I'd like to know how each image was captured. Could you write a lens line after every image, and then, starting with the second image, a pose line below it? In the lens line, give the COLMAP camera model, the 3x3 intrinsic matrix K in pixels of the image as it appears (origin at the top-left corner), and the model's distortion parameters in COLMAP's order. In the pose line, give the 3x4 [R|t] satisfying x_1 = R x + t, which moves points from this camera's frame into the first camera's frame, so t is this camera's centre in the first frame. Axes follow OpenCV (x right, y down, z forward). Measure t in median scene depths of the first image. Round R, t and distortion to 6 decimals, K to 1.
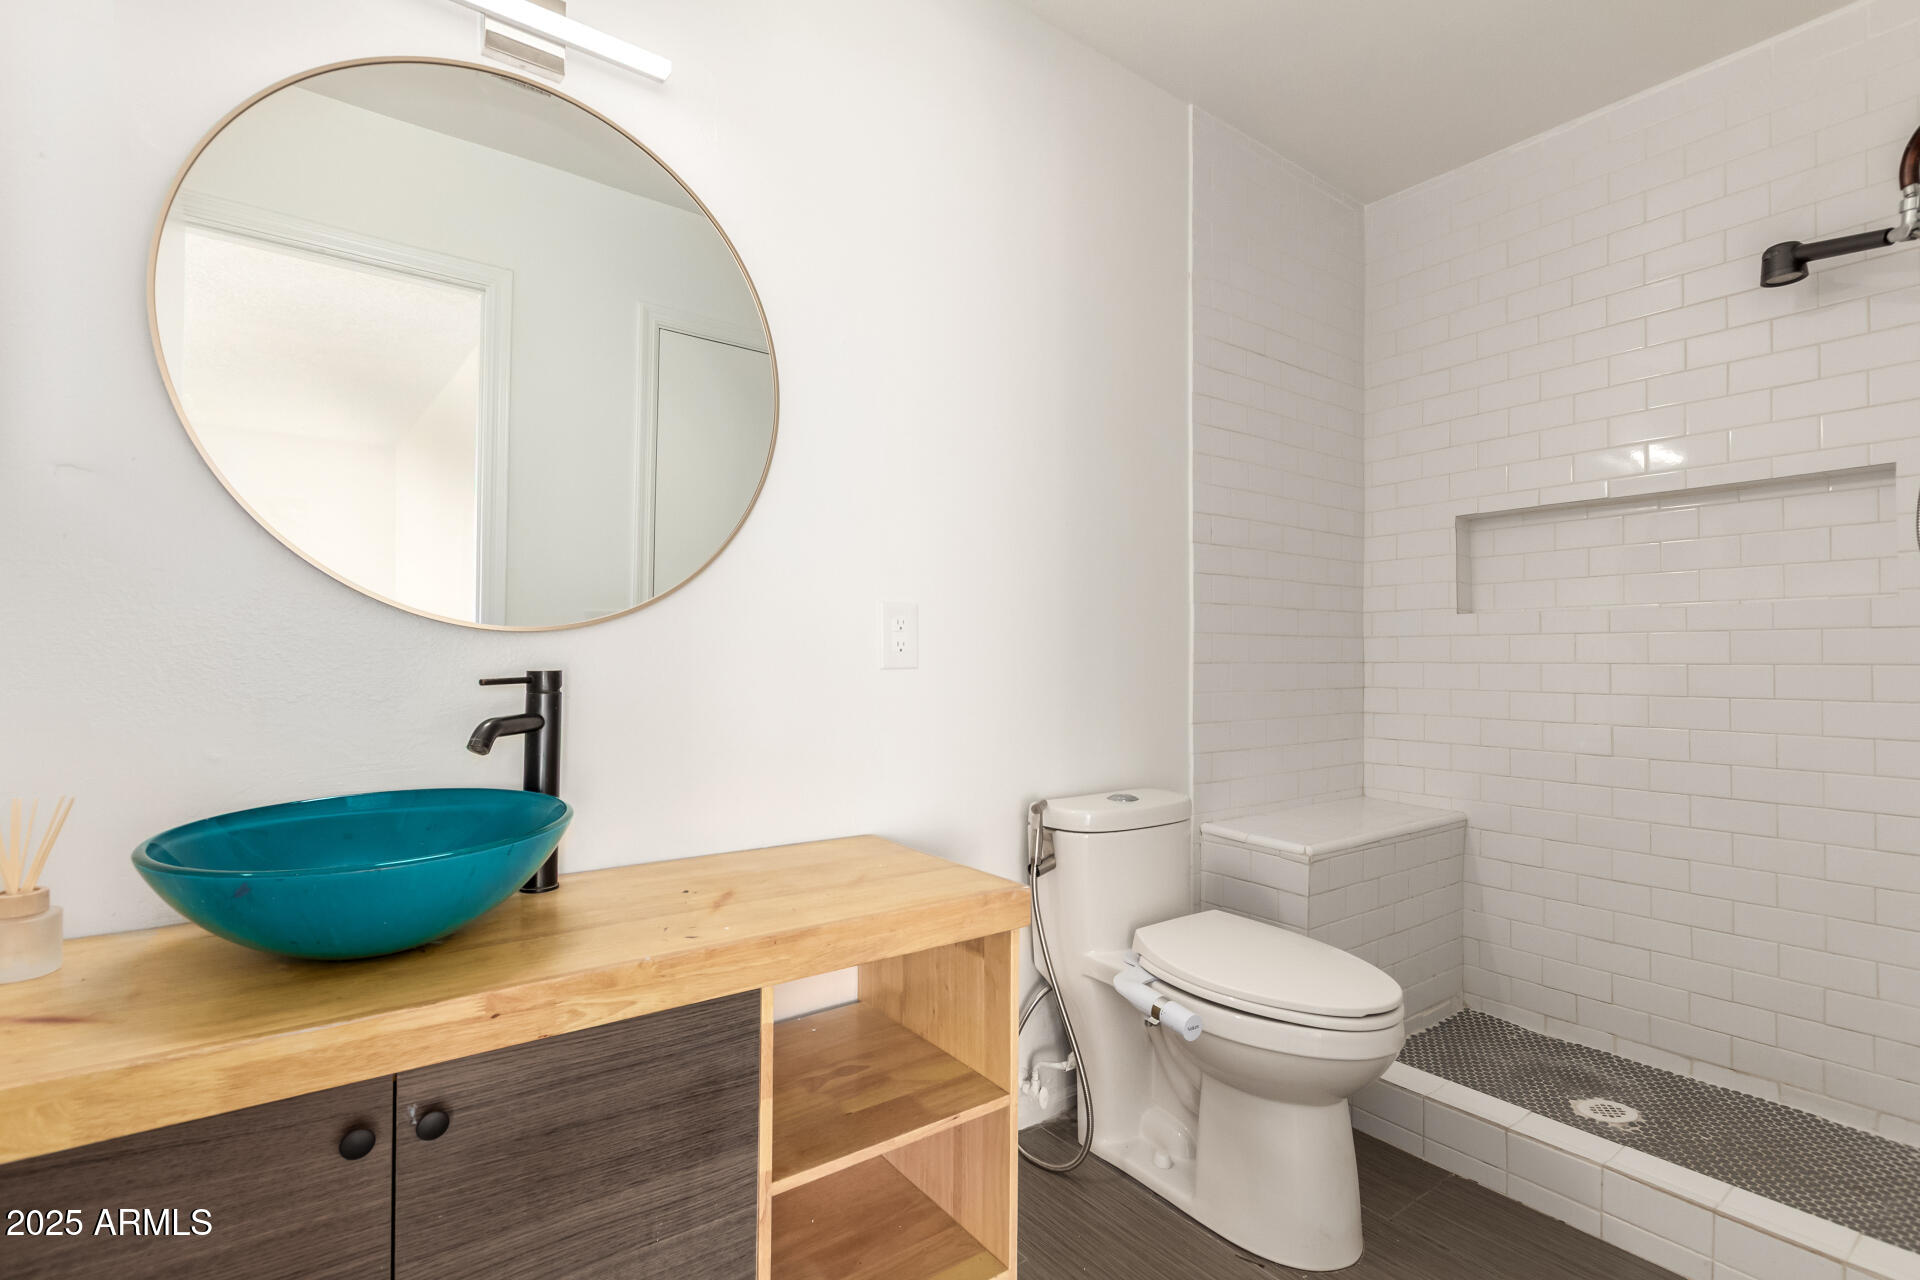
lens RADIAL K [[881.3, 0, 963.6], [0, 881.3, 643.2], [0, 0, 1]] dist [0.005739, -0.001136]
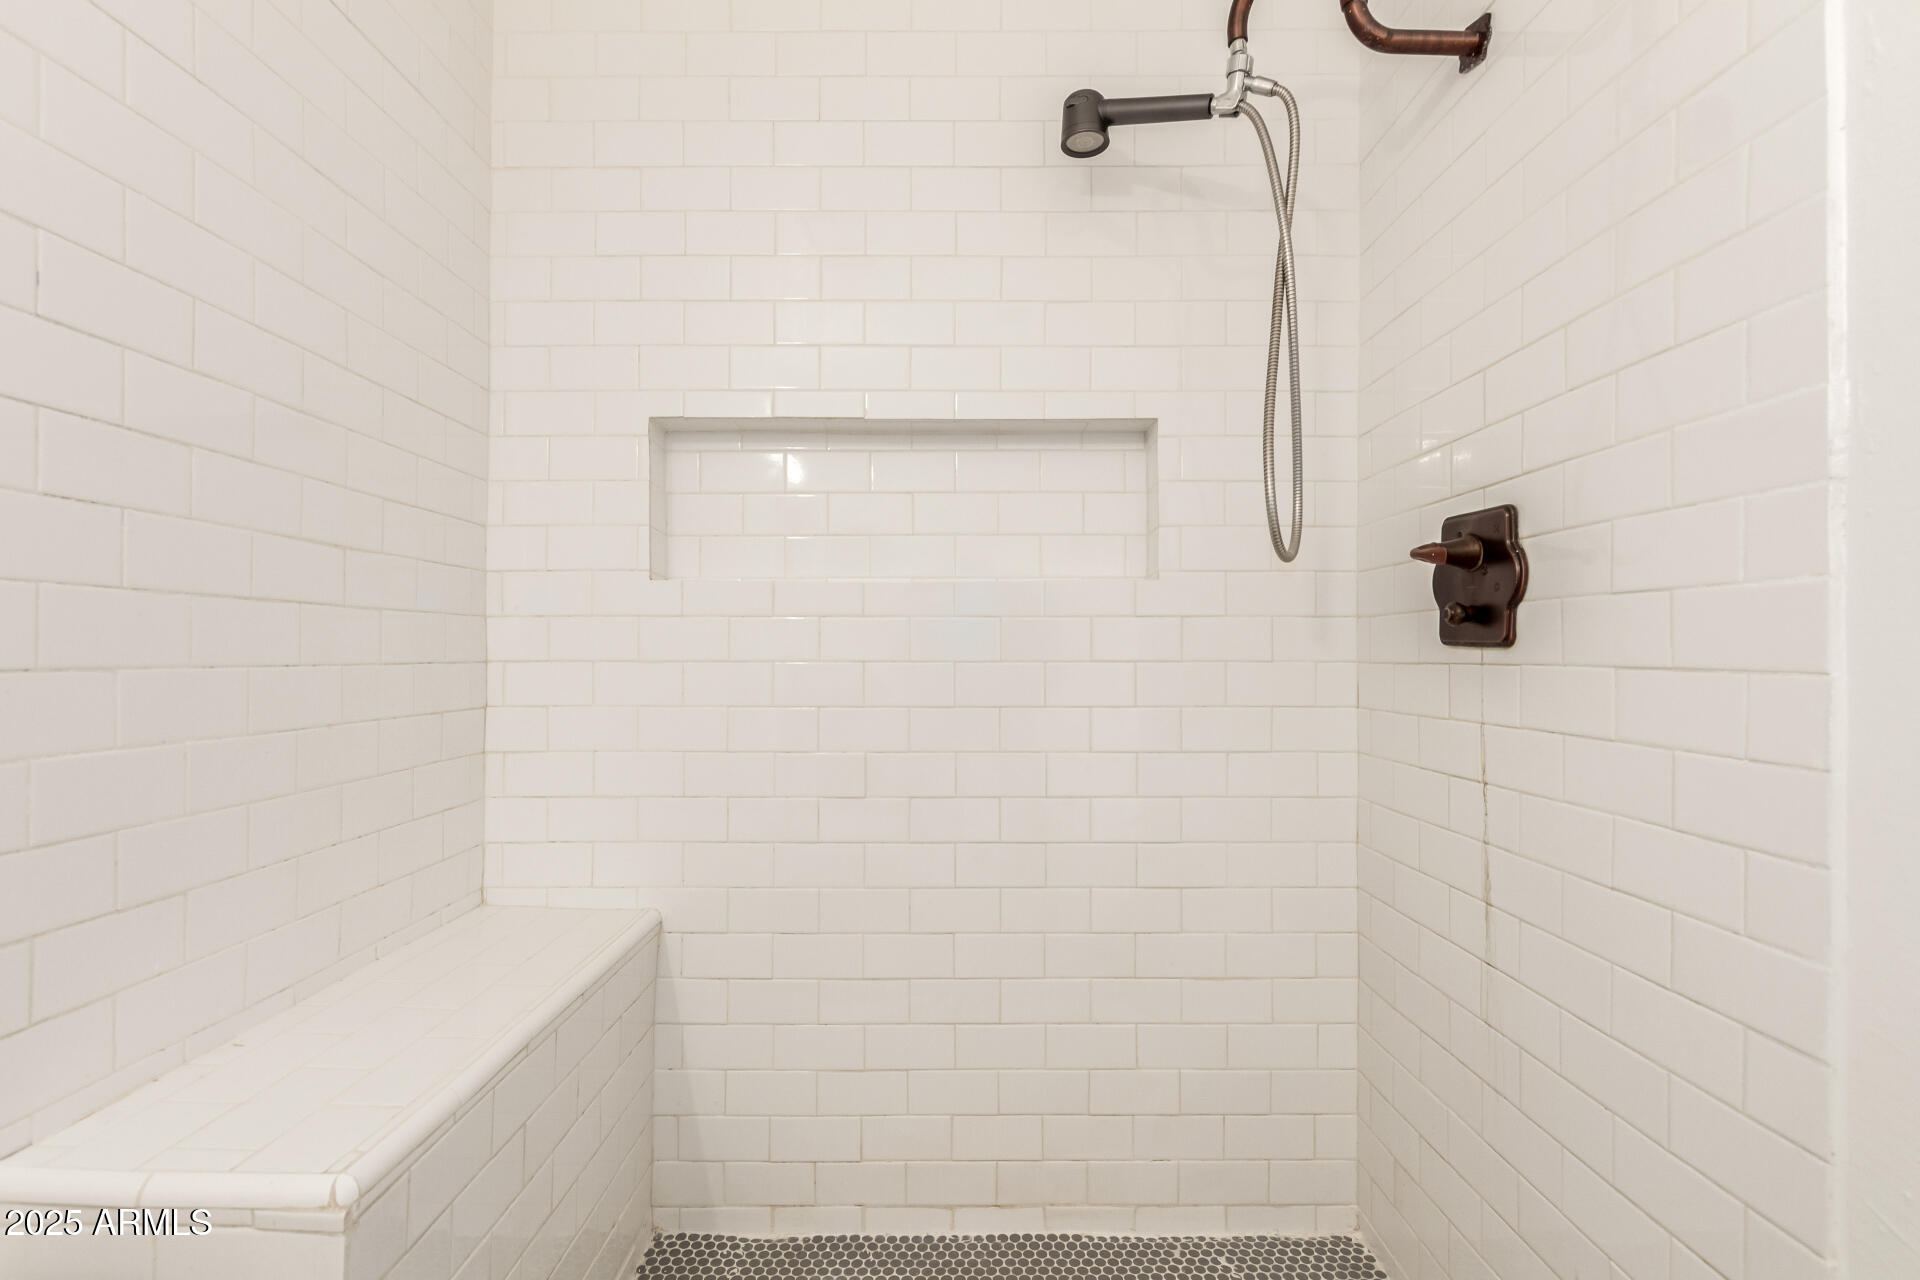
lens RADIAL K [[881.3, 0, 963.5], [0, 881.3, 640.7], [0, 0, 1]] dist [0.005739, -0.001136]
pose [[0.587820, 0.004977, 0.808976, 0.203761], [-0.013897, 0.999896, 0.003946, 0.002988], [-0.808872, -0.013562, 0.587828, 0.484802]]
